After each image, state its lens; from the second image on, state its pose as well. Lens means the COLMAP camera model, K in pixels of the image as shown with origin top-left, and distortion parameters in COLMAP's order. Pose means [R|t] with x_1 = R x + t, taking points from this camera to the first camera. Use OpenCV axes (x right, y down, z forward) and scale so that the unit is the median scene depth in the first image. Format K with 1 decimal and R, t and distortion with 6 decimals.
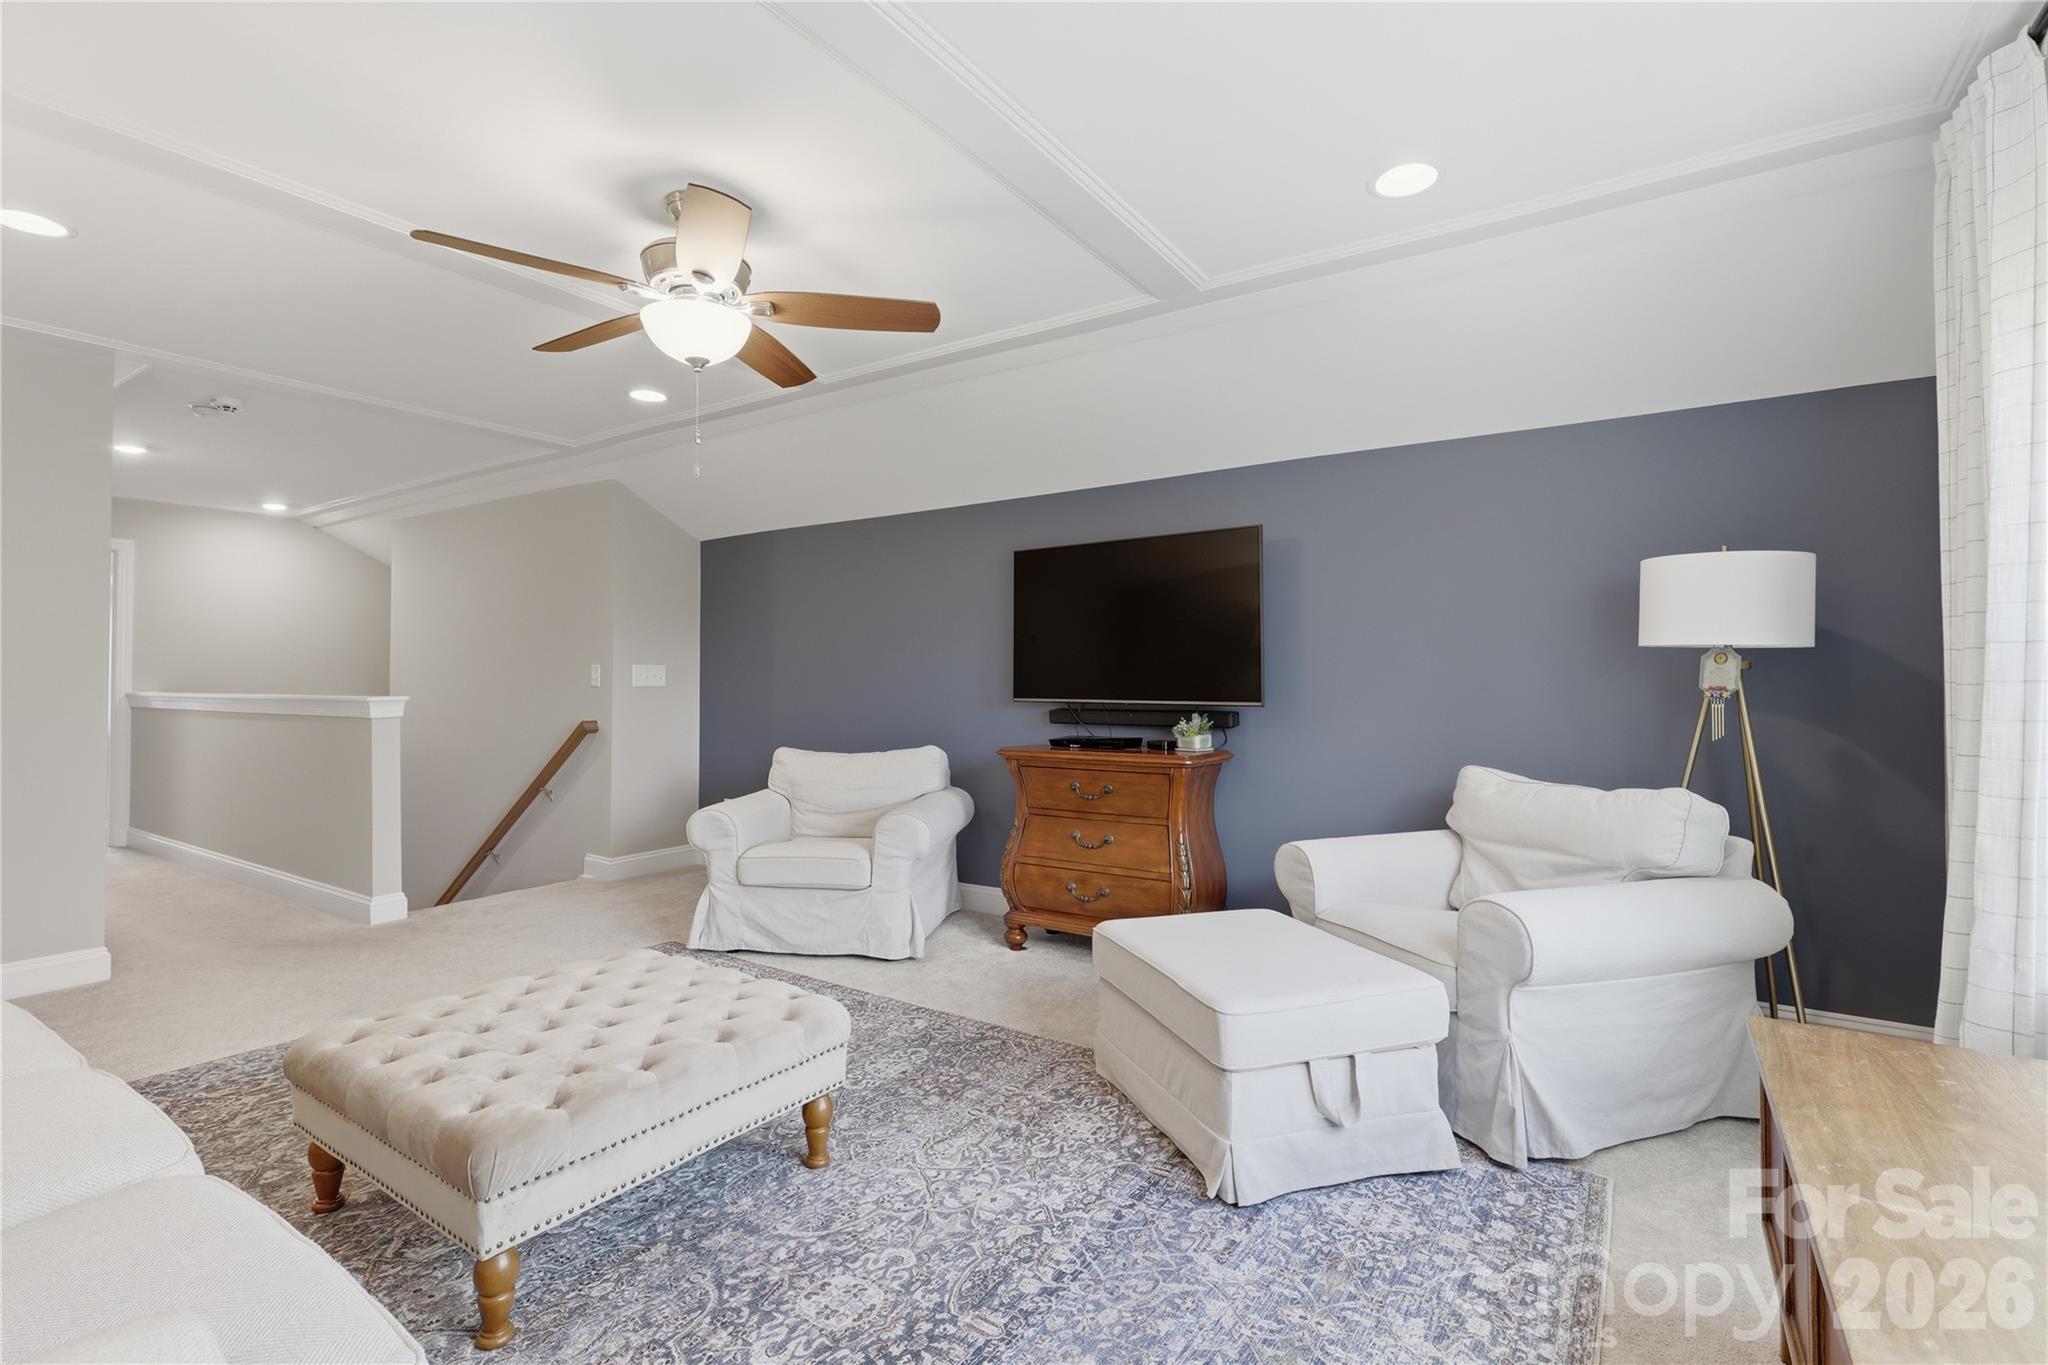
lens RADIAL K [[926.1, 0, 1021.0], [0, 926.1, 681.4], [0, 0, 1]] dist [0.002349, 0.000880]
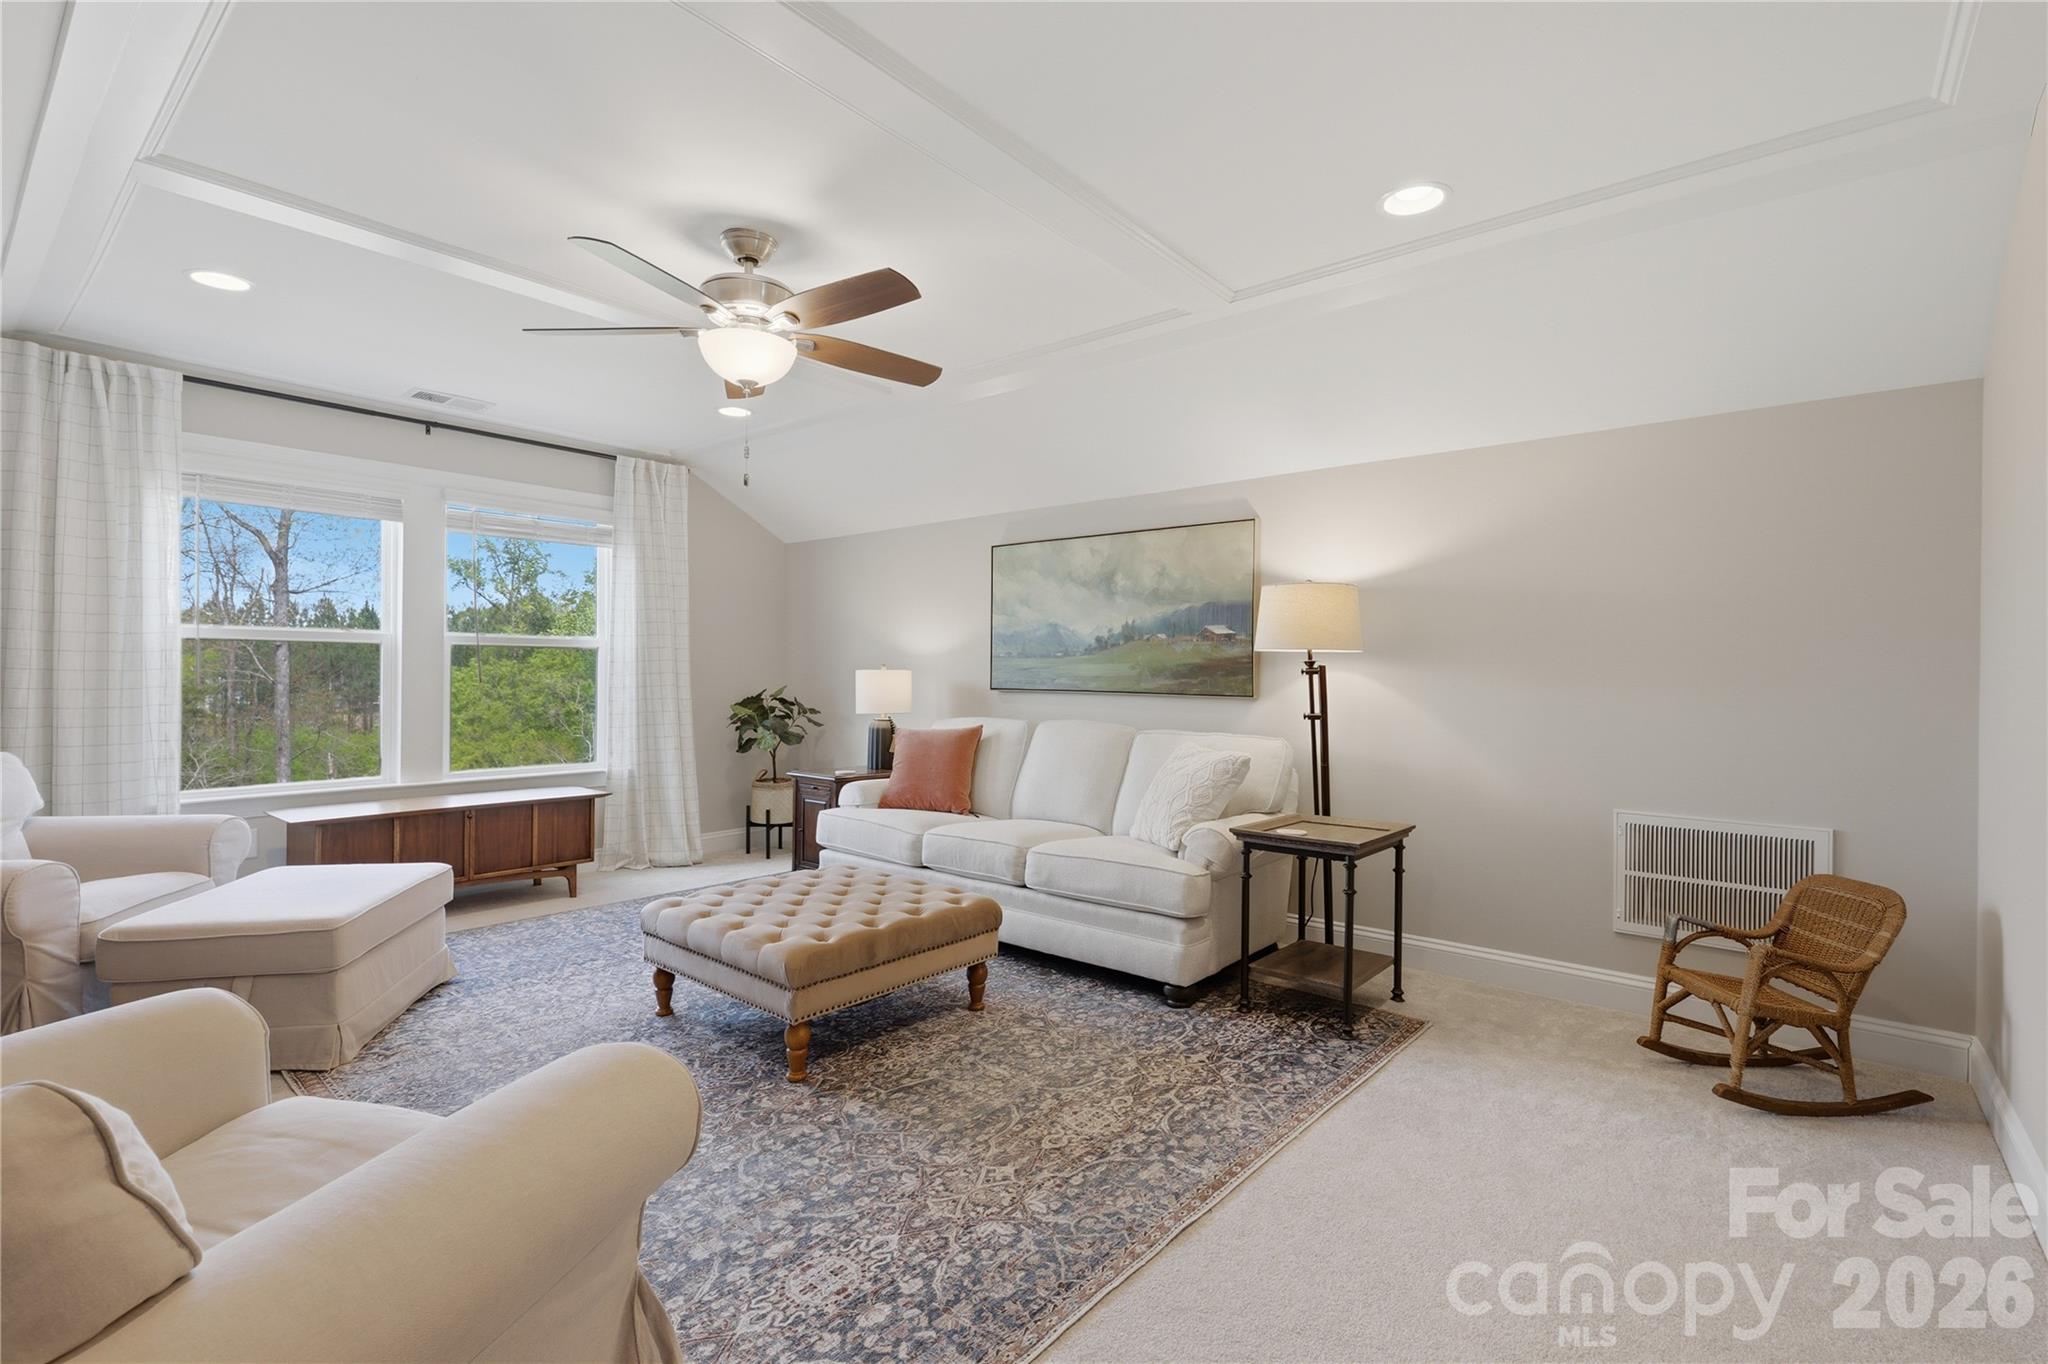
lens RADIAL K [[926.1, 0, 1021.0], [0, 926.1, 680.9], [0, 0, 1]] dist [0.002349, 0.000880]
pose [[-0.994469, -0.006318, 0.104843, -0.887783], [-0.005574, 0.999957, 0.007392, 0.000558], [-0.104886, 0.006767, -0.994461, 2.298559]]
